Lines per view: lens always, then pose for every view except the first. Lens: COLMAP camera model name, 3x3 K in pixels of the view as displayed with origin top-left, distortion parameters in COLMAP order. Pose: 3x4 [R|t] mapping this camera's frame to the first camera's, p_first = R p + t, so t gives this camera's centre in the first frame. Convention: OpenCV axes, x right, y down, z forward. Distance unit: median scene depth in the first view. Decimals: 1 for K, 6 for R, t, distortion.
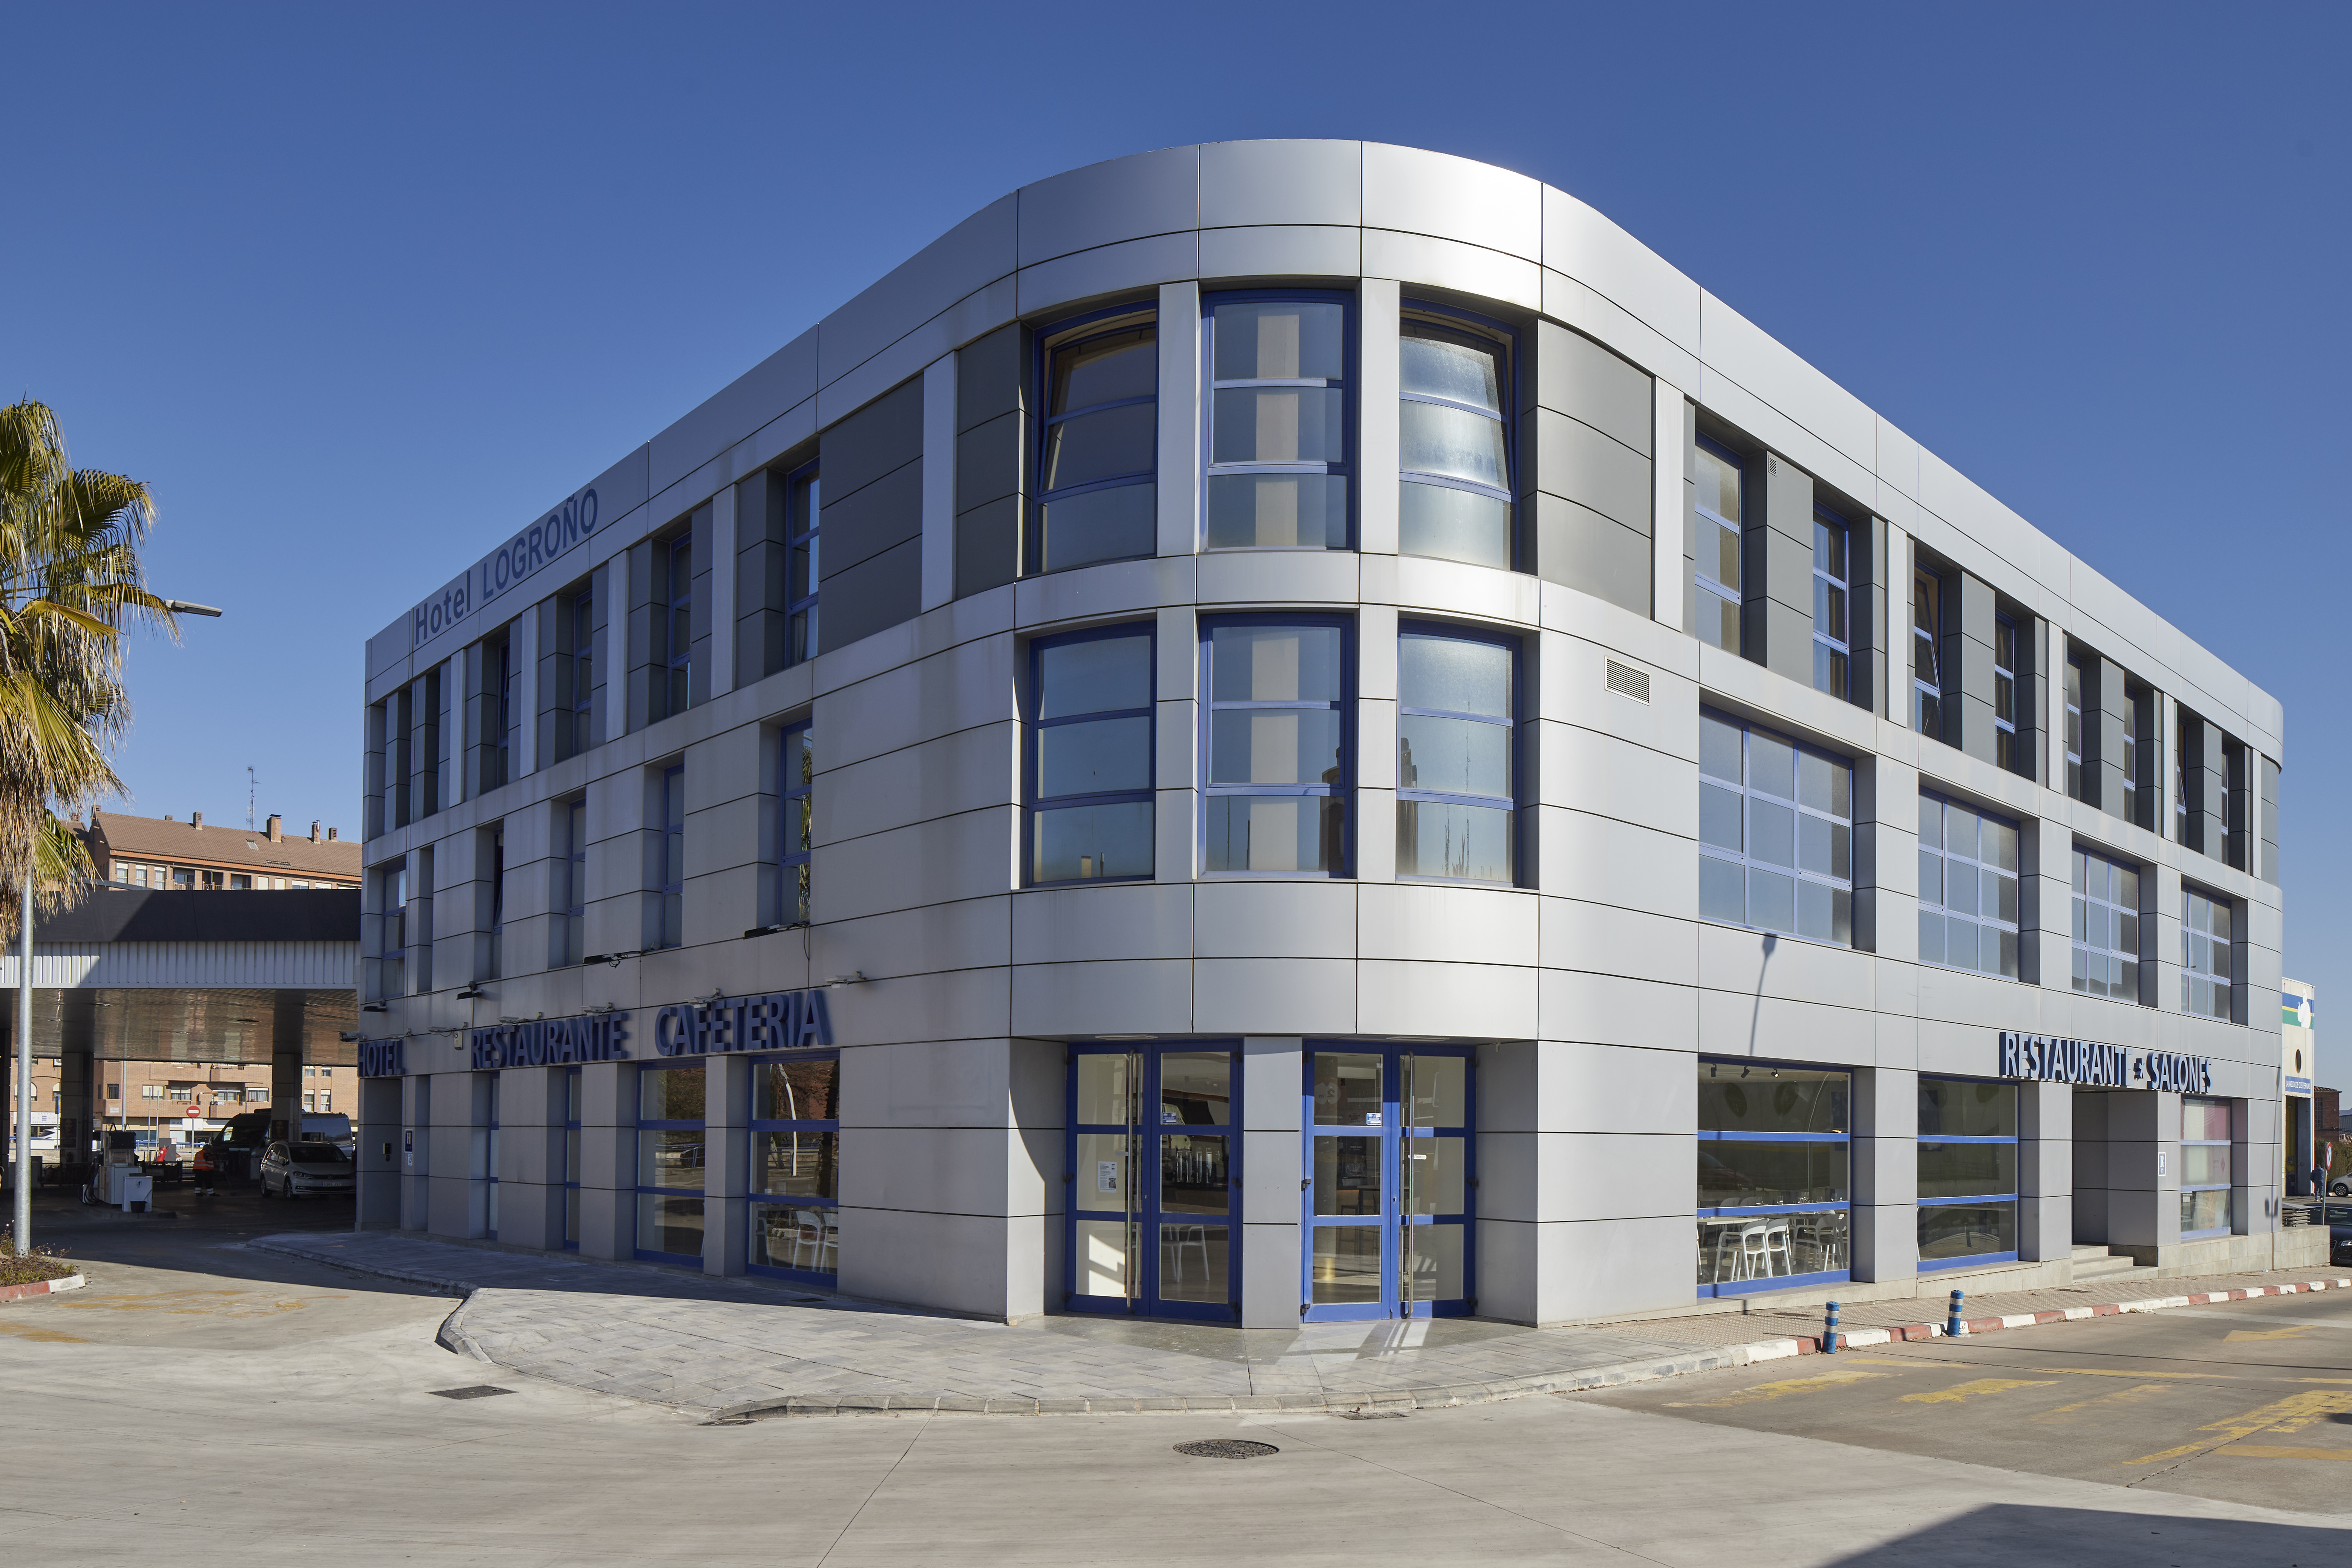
lens RADIAL K [[1643.4, 0, 1170.0], [0, 1643.4, 729.5], [0, 0, 1]] dist [-0.002550, 0.001208]
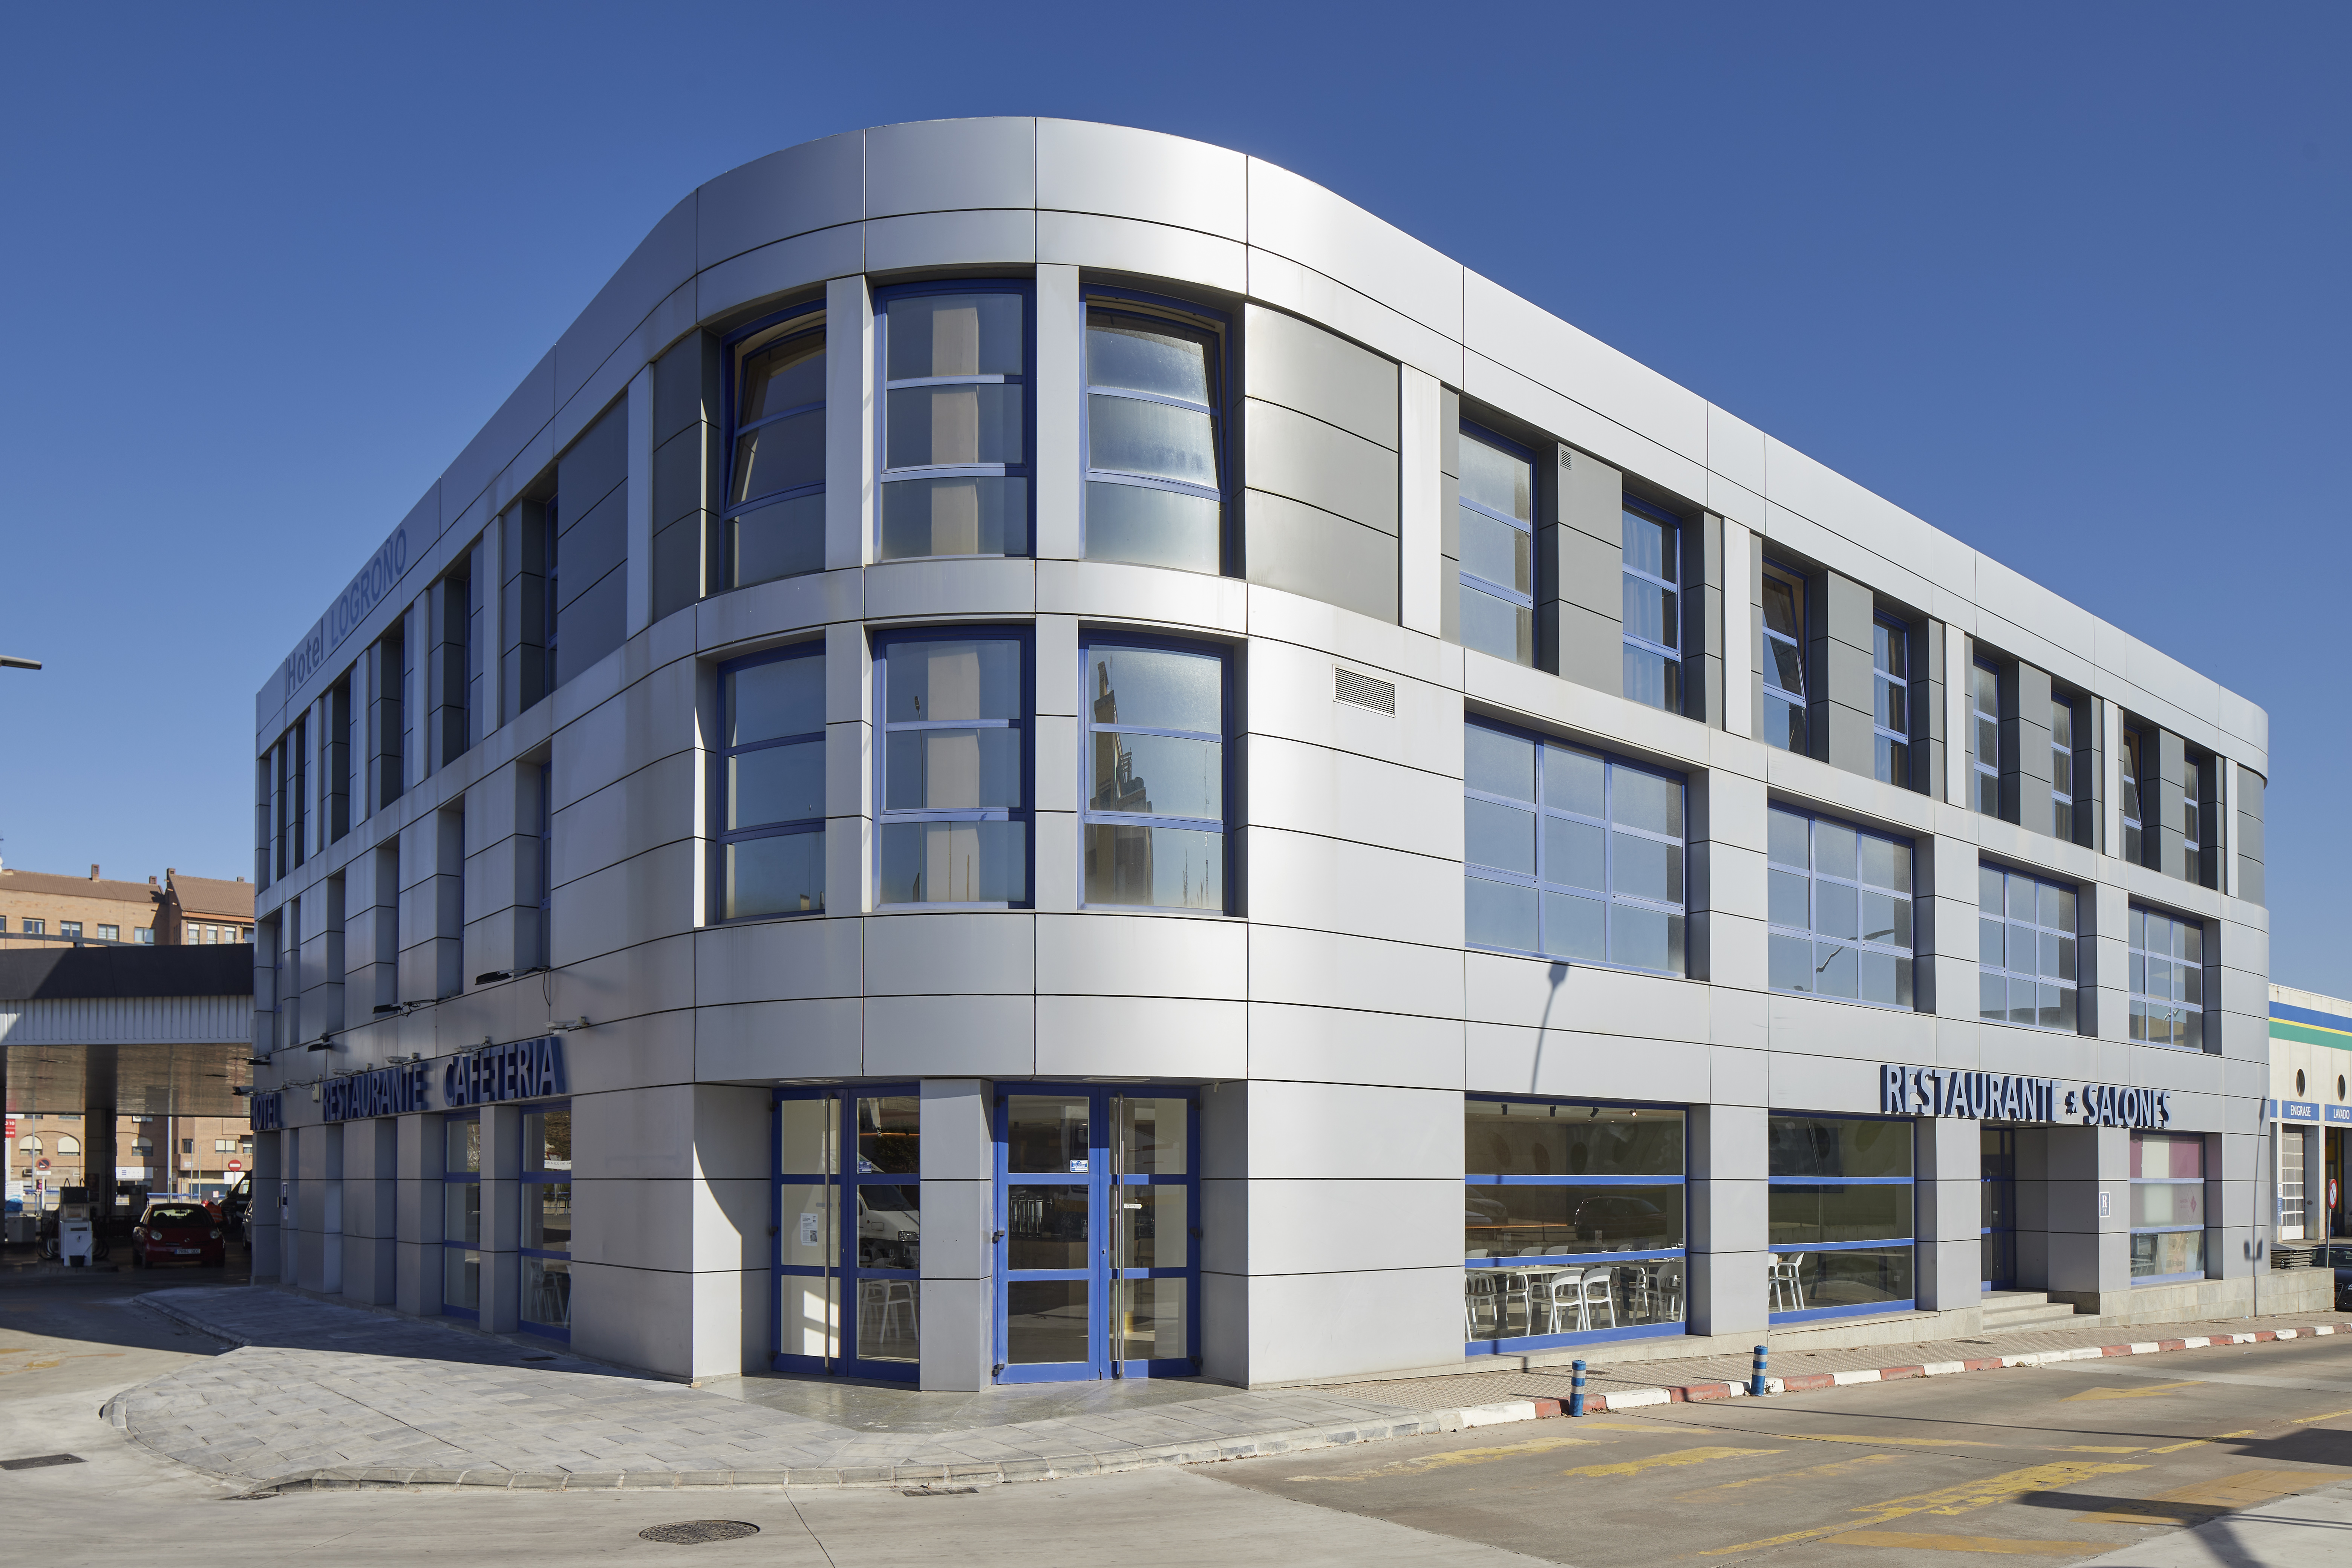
lens RADIAL K [[1641.2, 0, 1176.0], [0, 1641.2, 784.0], [0, 0, 1]] dist [-0.003923, 0.001863]
pose [[0.998036, -0.022556, -0.058443, 0.213123], [0.022875, 0.999727, 0.004792, 0.014951], [0.058319, -0.006119, 0.998279, 0.065517]]
